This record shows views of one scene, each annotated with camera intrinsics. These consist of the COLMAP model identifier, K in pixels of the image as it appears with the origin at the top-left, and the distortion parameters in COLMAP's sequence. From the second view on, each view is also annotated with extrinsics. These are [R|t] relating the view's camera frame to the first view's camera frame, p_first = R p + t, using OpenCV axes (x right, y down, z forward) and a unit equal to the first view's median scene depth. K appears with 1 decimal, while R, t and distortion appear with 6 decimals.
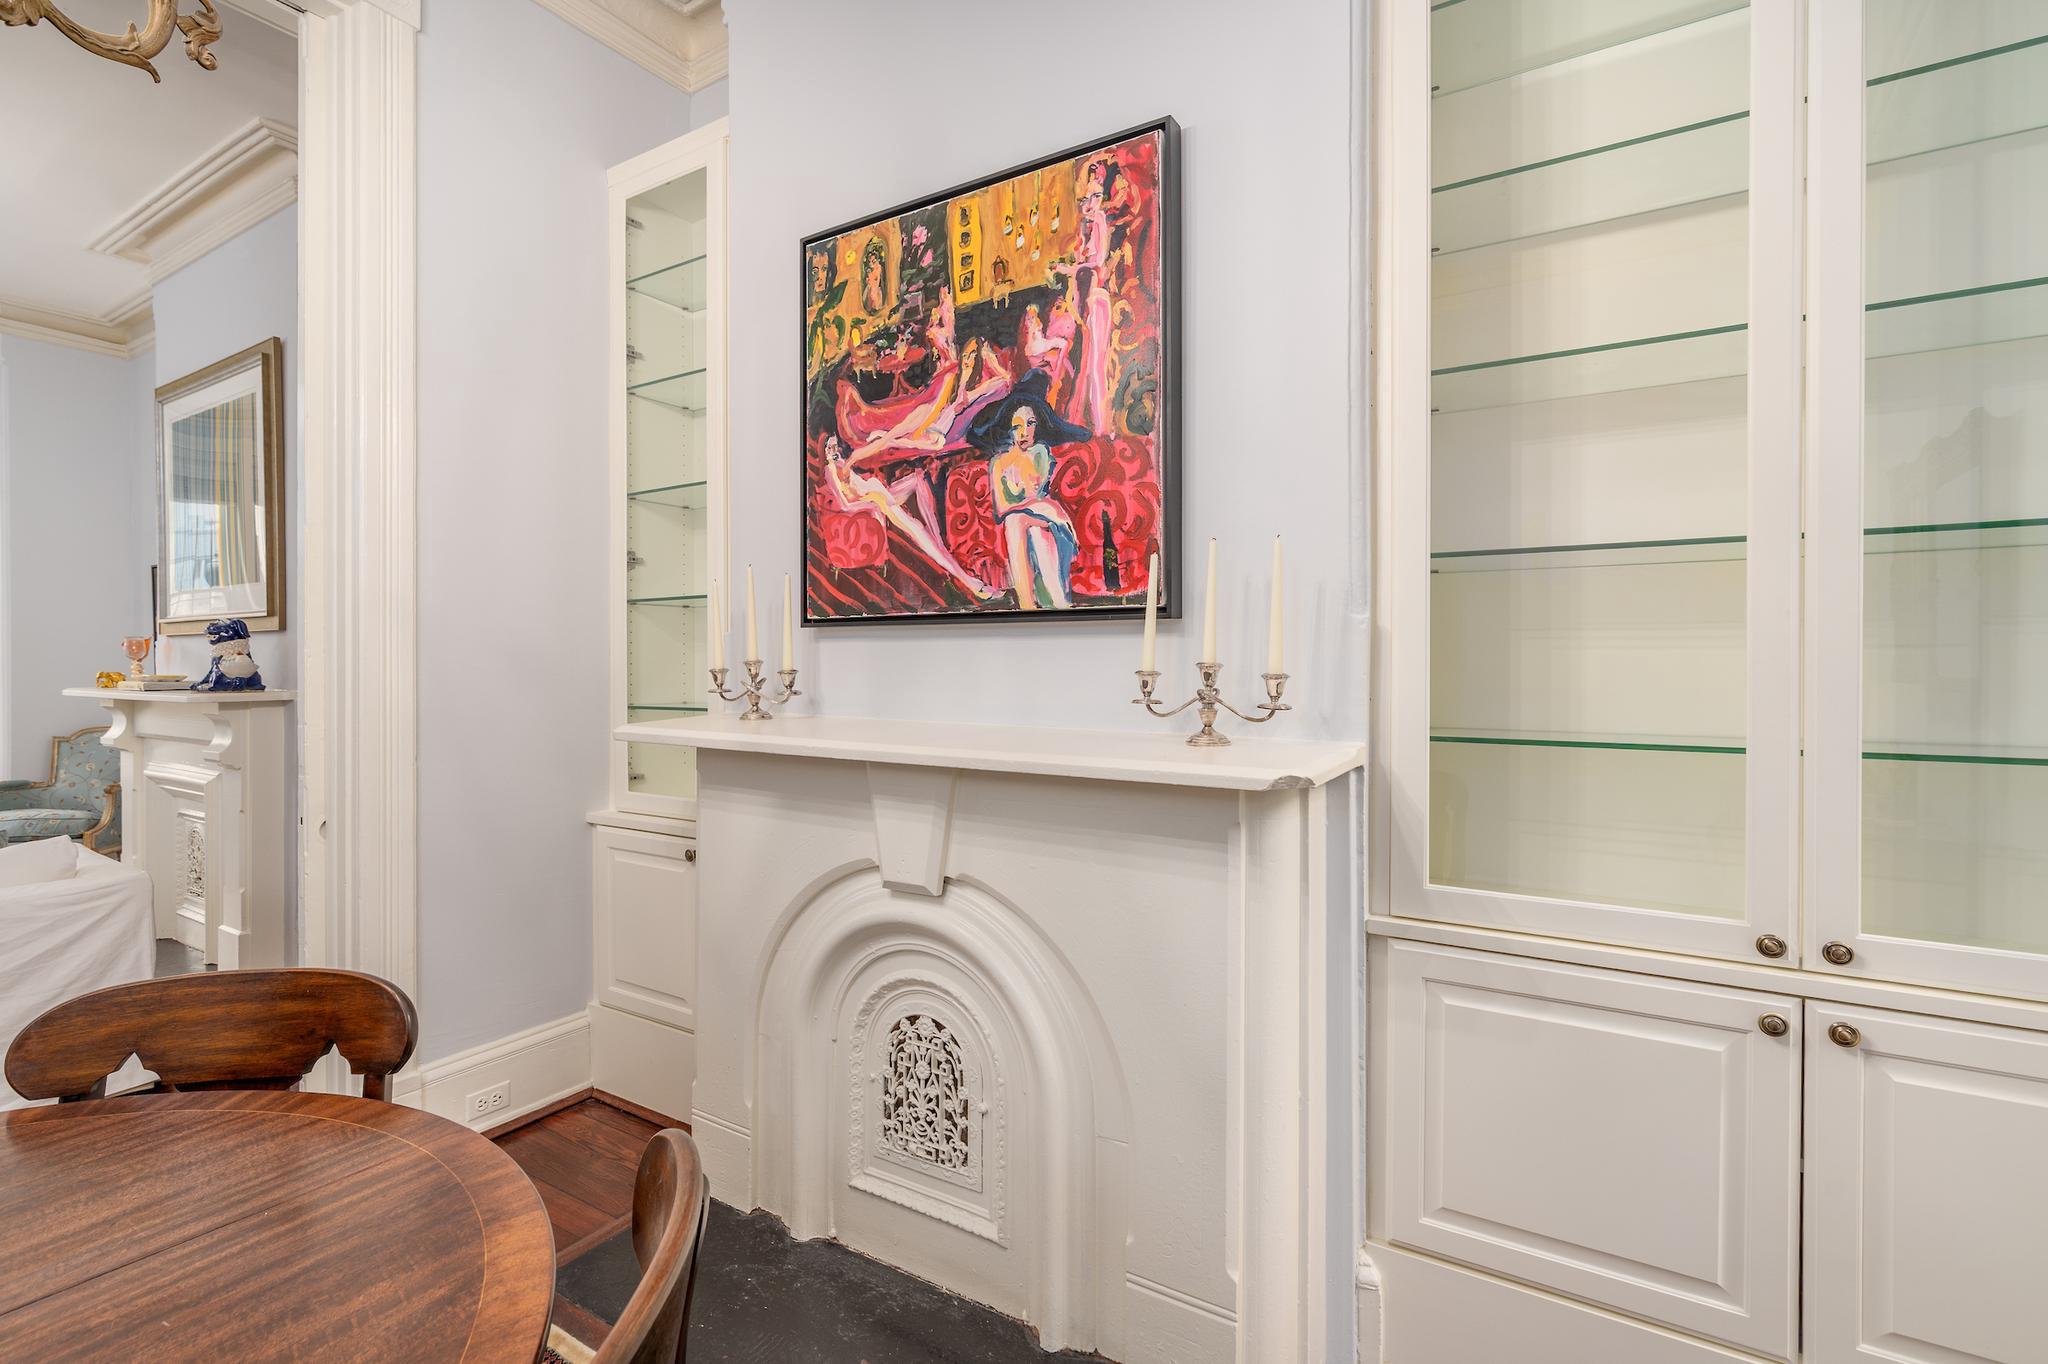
lens RADIAL K [[940.7, 0, 990.1], [0, 940.7, 668.8], [0, 0, 1]] dist [-0.008078, 0.001169]
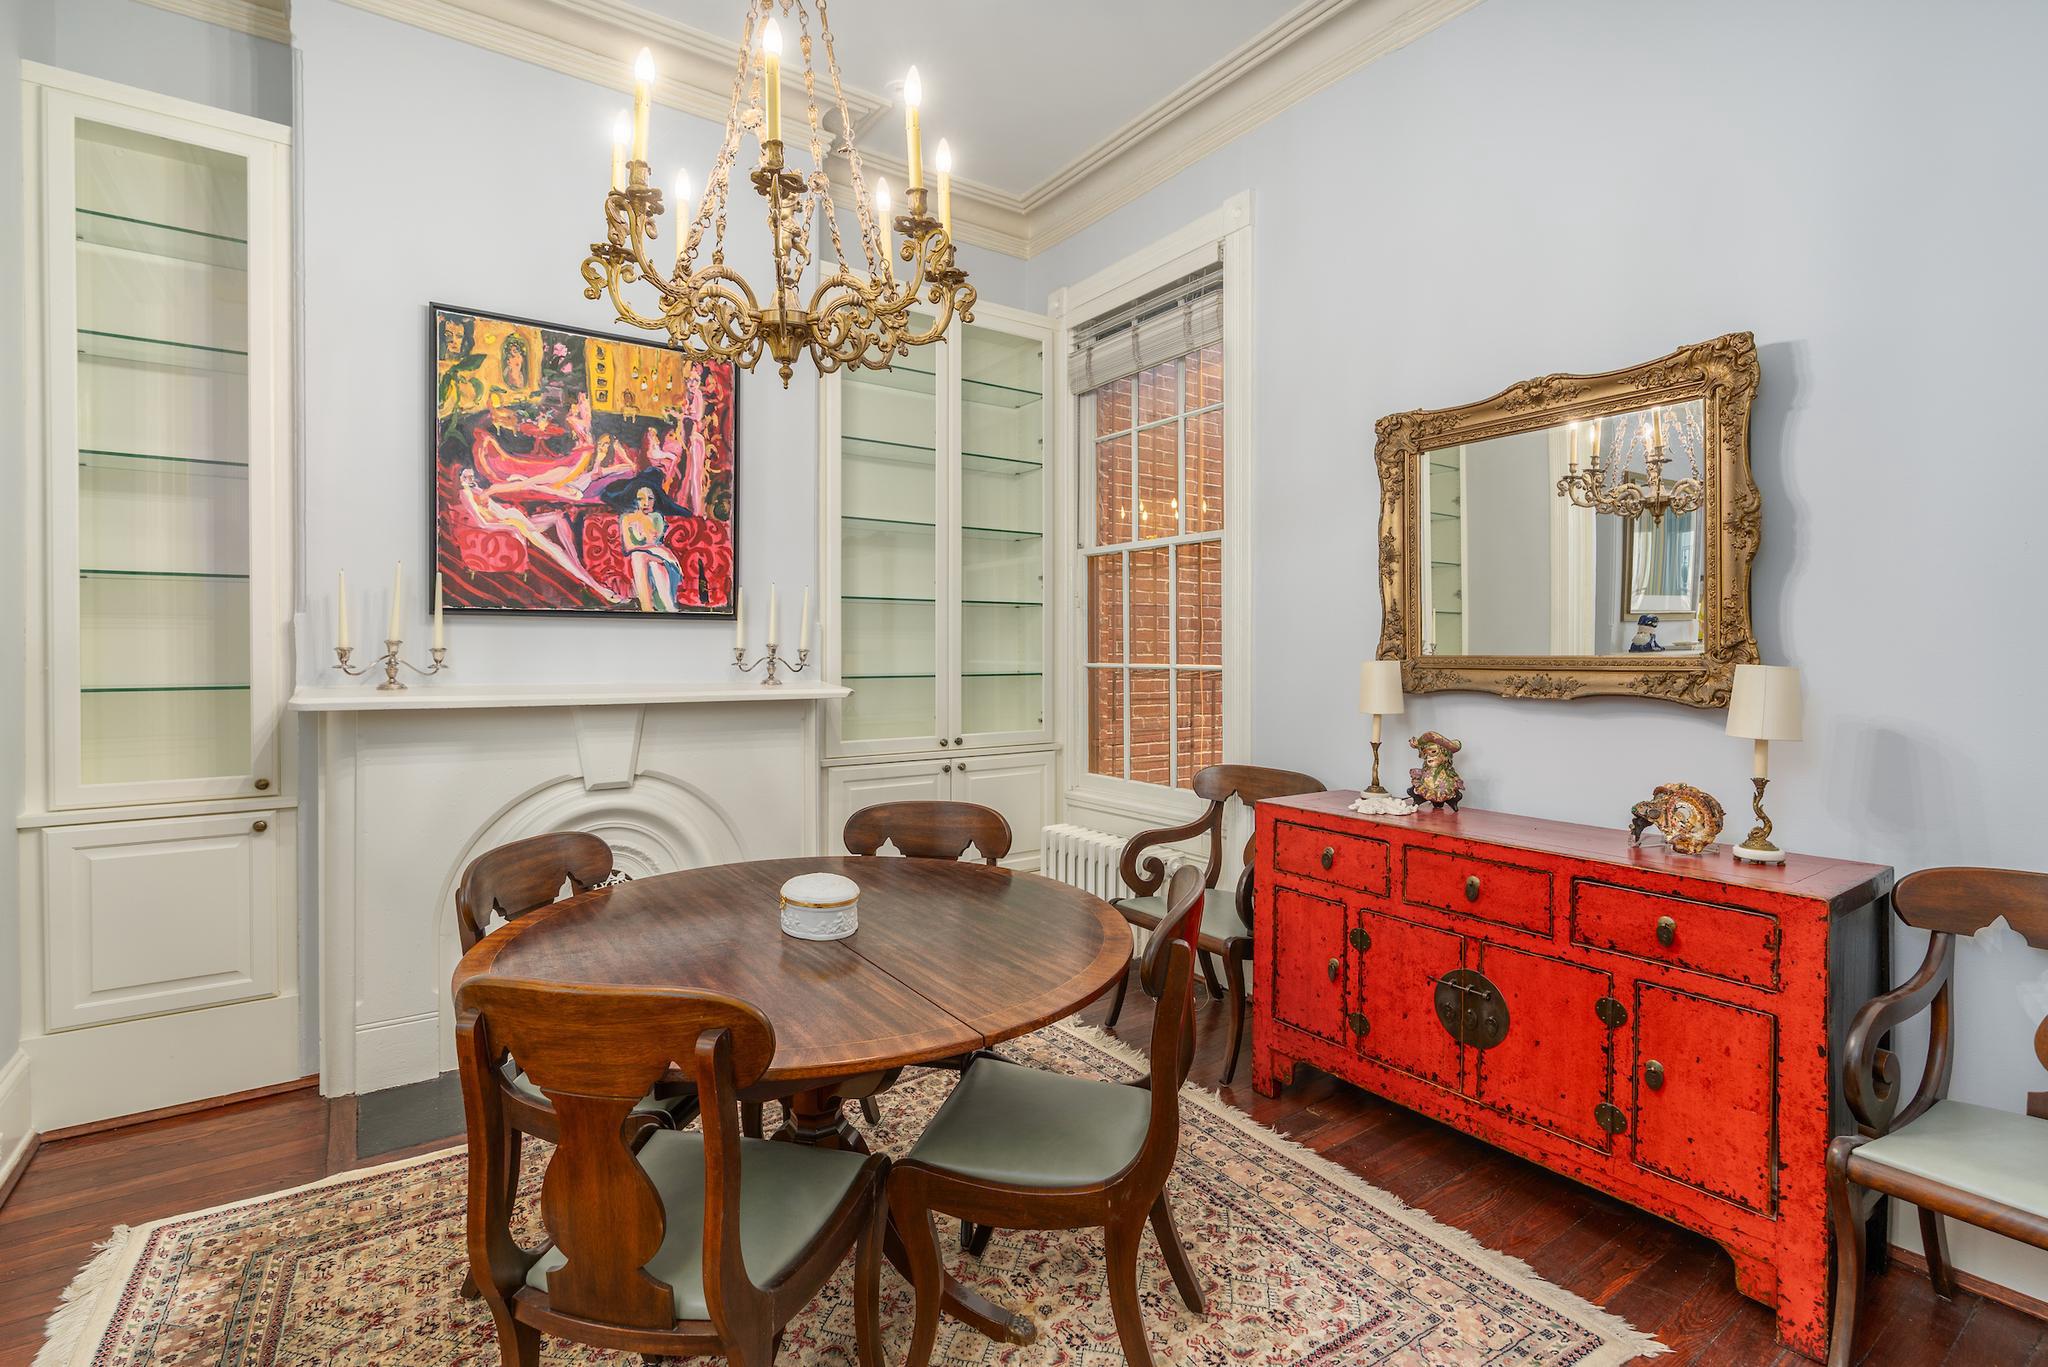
lens RADIAL K [[955.3, 0, 1015.6], [0, 955.3, 651.3], [0, 0, 1]] dist [-0.008427, 0.000528]
pose [[0.382765, -0.004800, 0.923833, -1.194944], [-0.000181, 0.999986, 0.005271, -0.001650], [-0.923846, -0.002185, 0.382759, -0.223466]]
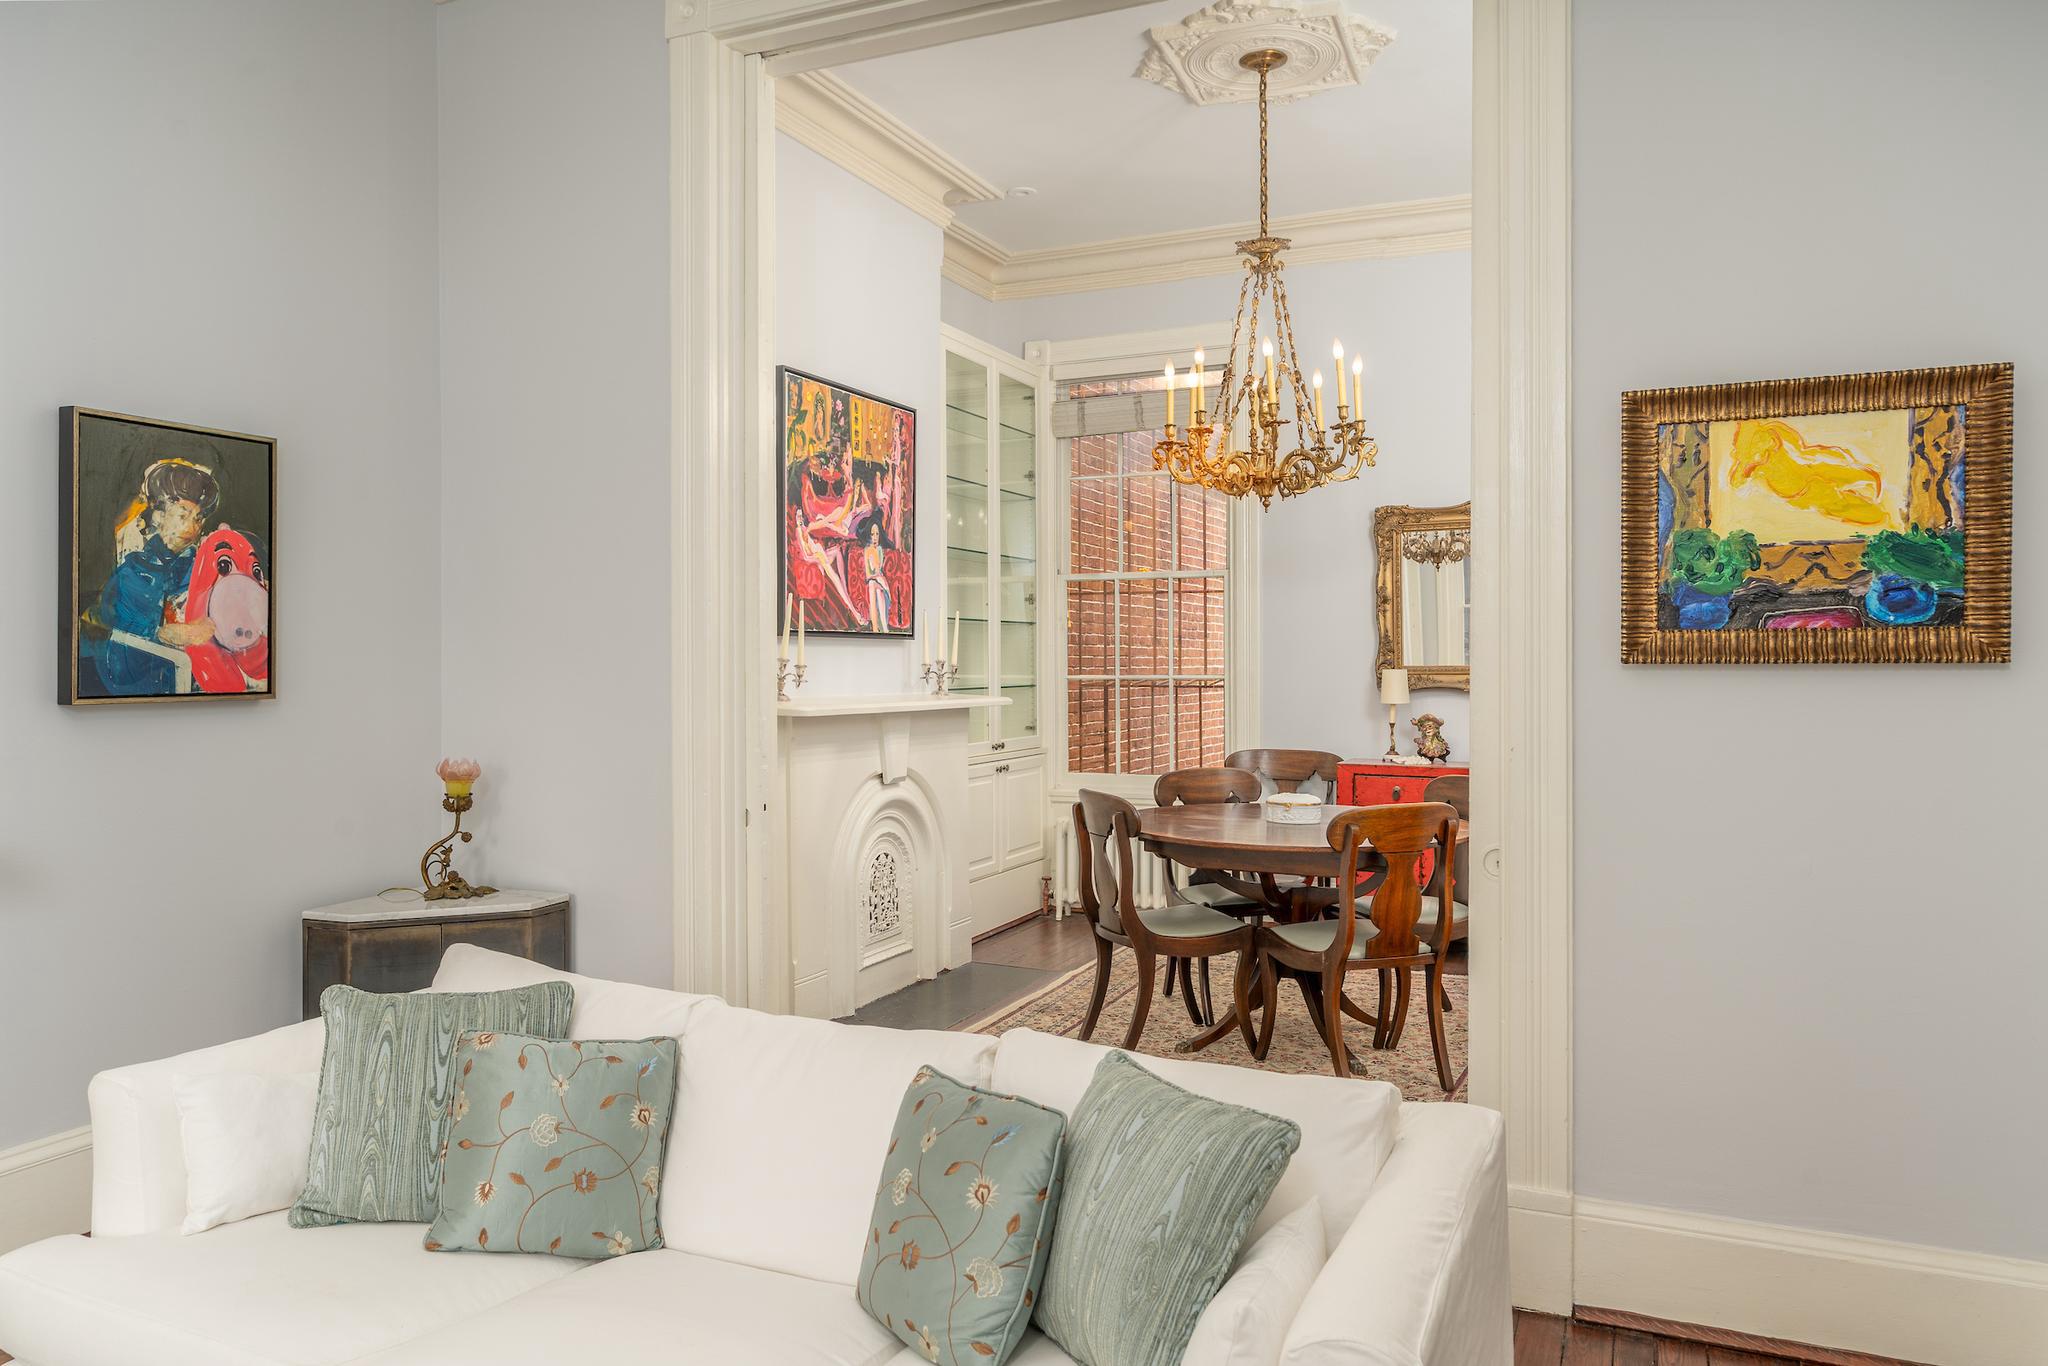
lens RADIAL K [[1421.6, 0, 1053.0], [0, 1421.6, 663.3], [0, 0, 1]] dist [0.002194, -0.000322]
pose [[-0.162459, -0.003813, 0.986708, -2.693068], [0.003302, 0.999985, 0.004408, -0.011164], [-0.986710, 0.003974, -0.162444, 1.057150]]
